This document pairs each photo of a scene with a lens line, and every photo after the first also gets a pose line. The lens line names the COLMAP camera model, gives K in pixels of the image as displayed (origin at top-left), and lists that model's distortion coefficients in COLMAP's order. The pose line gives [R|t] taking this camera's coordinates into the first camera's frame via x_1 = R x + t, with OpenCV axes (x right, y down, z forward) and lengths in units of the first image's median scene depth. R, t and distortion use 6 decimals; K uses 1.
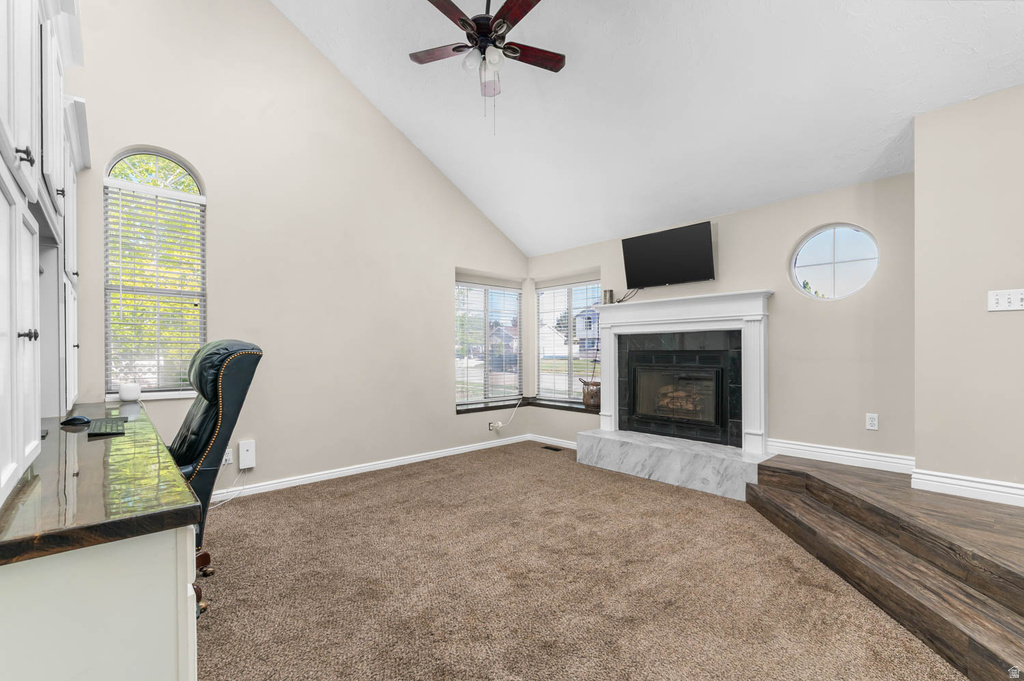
lens RADIAL K [[444.4, 0, 513.9], [0, 444.4, 346.3], [0, 0, 1]] dist [0.000840, 0.000079]
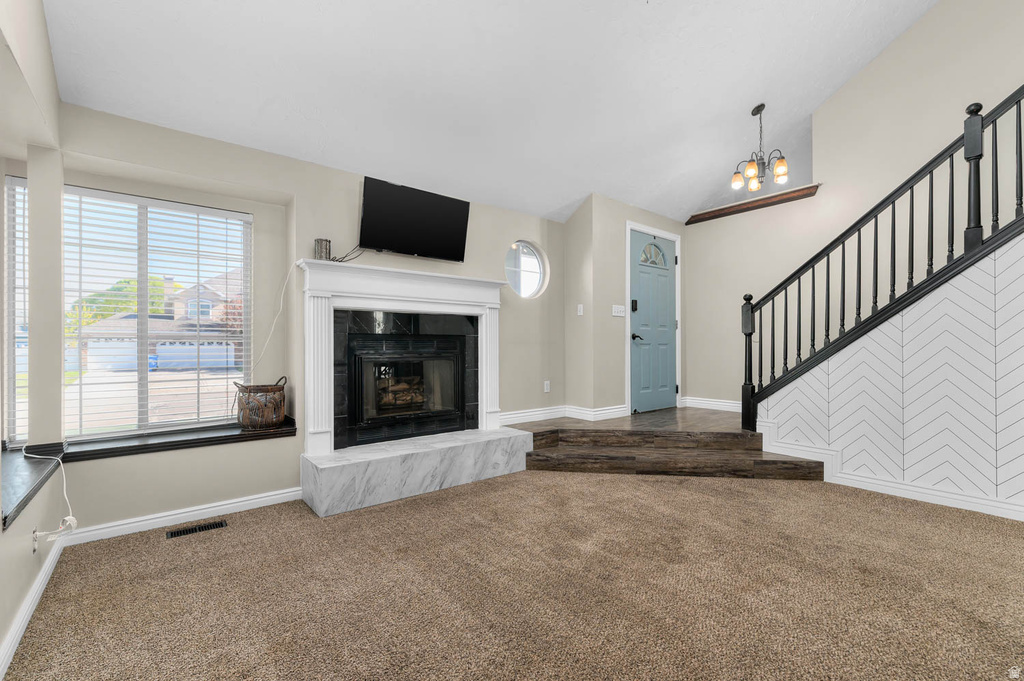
lens RADIAL K [[444.4, 0, 513.1], [0, 444.4, 345.4], [0, 0, 1]] dist [0.000840, 0.000079]
pose [[0.060857, 0.014584, 0.998040, -0.508263], [-0.002915, 0.999892, -0.014433, 0.046241], [-0.998142, -0.002030, 0.060893, 0.824233]]
